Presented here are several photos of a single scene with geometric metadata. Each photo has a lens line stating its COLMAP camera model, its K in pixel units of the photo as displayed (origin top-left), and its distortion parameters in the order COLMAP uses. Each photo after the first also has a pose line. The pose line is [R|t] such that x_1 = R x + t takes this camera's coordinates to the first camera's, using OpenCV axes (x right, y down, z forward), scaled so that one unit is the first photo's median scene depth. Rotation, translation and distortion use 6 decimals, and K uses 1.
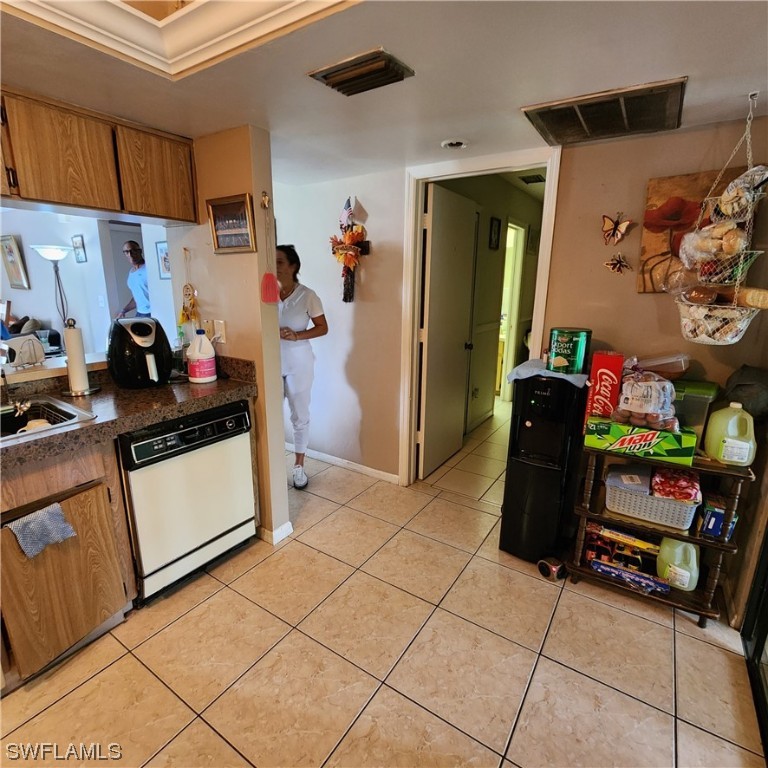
lens RADIAL K [[423.2, 0, 384.0], [0, 423.2, 384.0], [0, 0, 1]] dist [0.000263, -0.000071]
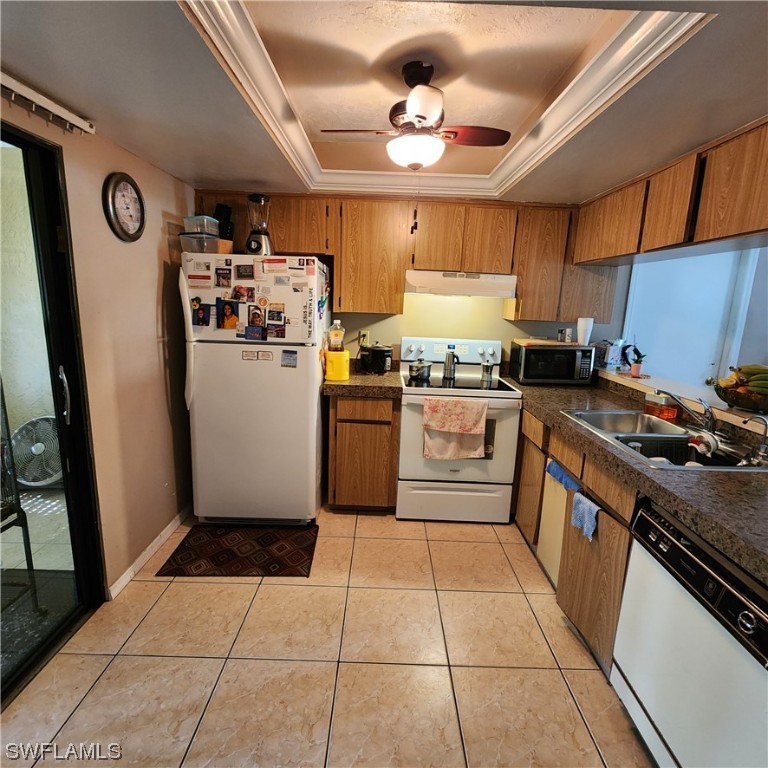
lens RADIAL K [[423.2, 0, 384.0], [0, 423.2, 384.0], [0, 0, 1]] dist [0.000263, -0.000071]
pose [[-0.837241, 0.070617, -0.542256, 0.302046], [-0.172161, 0.907161, 0.383953, -0.359143], [0.519027, 0.414816, -0.747355, 1.419760]]
